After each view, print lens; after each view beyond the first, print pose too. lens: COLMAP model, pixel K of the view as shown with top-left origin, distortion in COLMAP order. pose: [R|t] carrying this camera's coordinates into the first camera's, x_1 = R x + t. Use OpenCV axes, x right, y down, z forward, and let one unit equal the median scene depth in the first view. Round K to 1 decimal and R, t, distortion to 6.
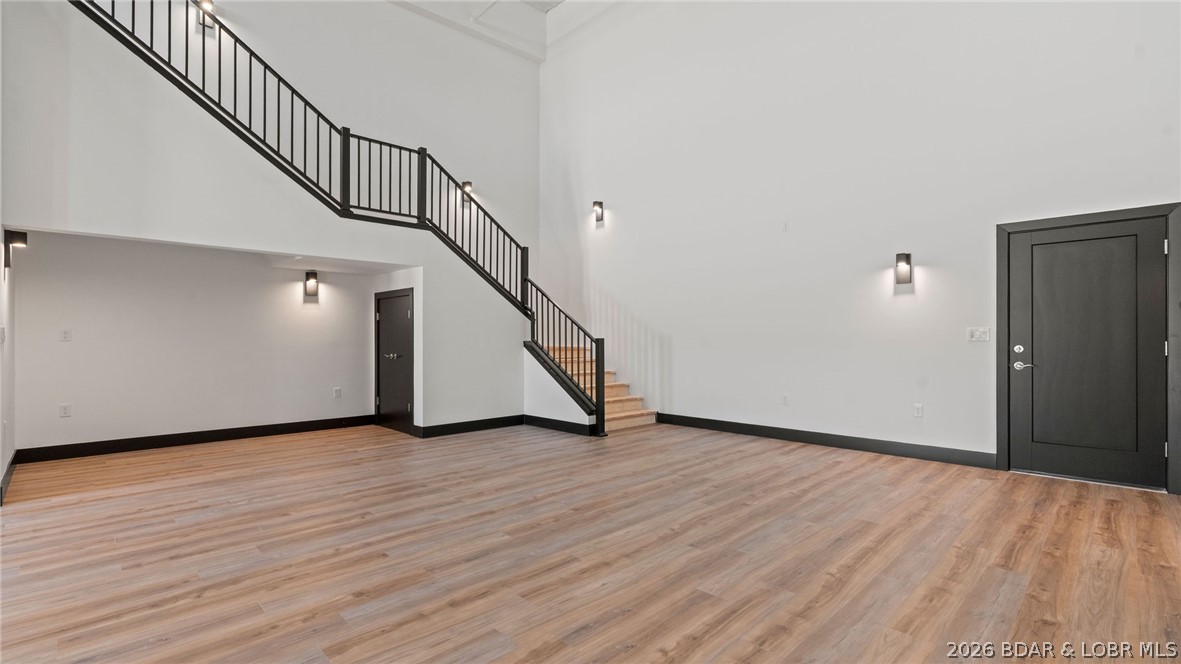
lens RADIAL K [[531.1, 0, 592.6], [0, 531.1, 340.8], [0, 0, 1]] dist [-0.011700, 0.004065]
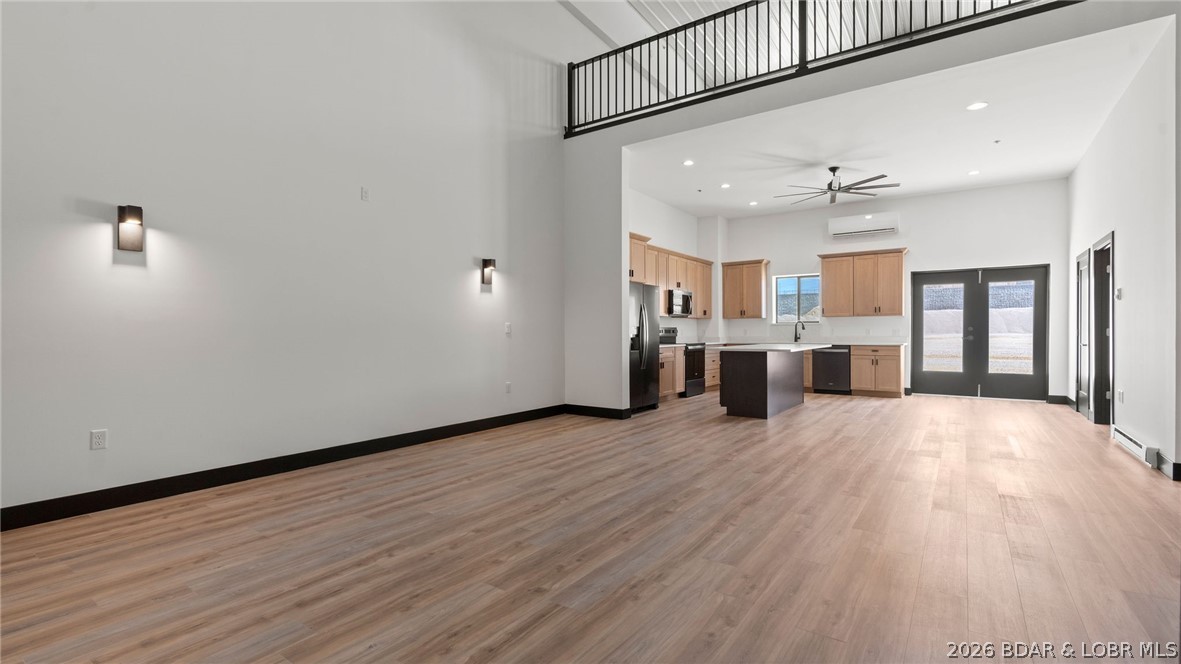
lens RADIAL K [[531.1, 0, 594.4], [0, 531.1, 333.2], [0, 0, 1]] dist [-0.011700, 0.004065]
pose [[-0.984237, 0.004899, -0.176786, 0.237320], [0.003690, 0.999968, 0.007165, -0.005419], [0.176816, 0.006400, -0.984223, 1.728160]]
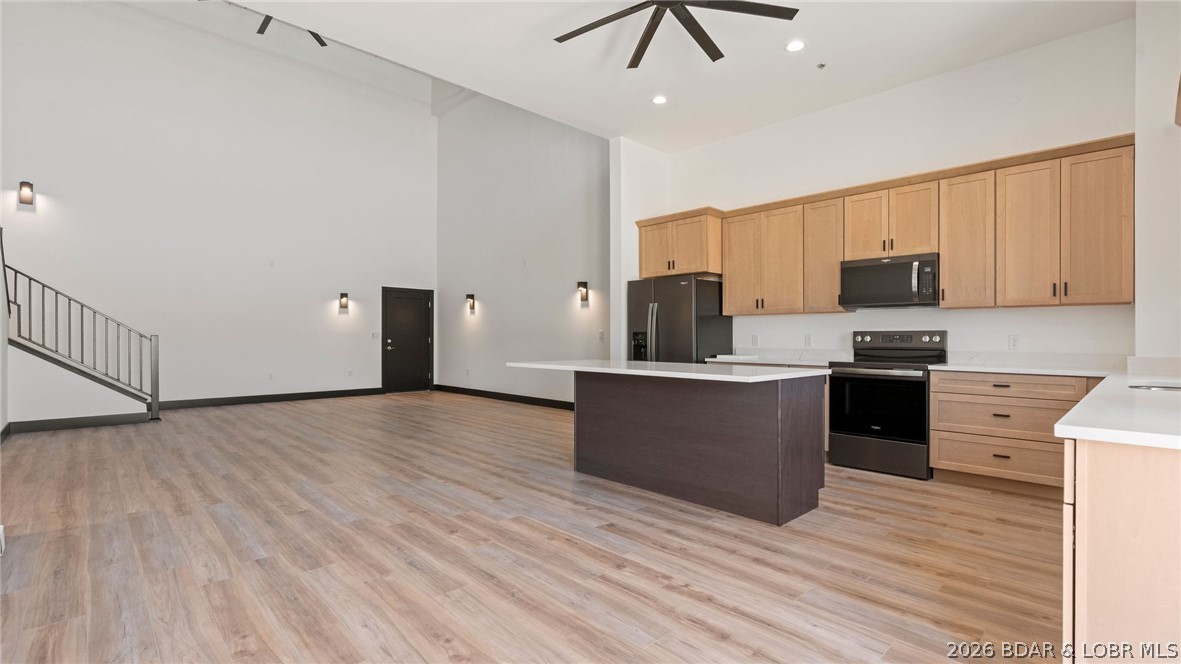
lens RADIAL K [[531.1, 0, 594.6], [0, 531.1, 335.9], [0, 0, 1]] dist [-0.011700, 0.004065]
pose [[0.016388, 0.004232, 0.999857, -1.781576], [0.000416, 0.999991, -0.004240, 0.003911], [-0.999866, 0.000486, 0.016386, 0.053620]]
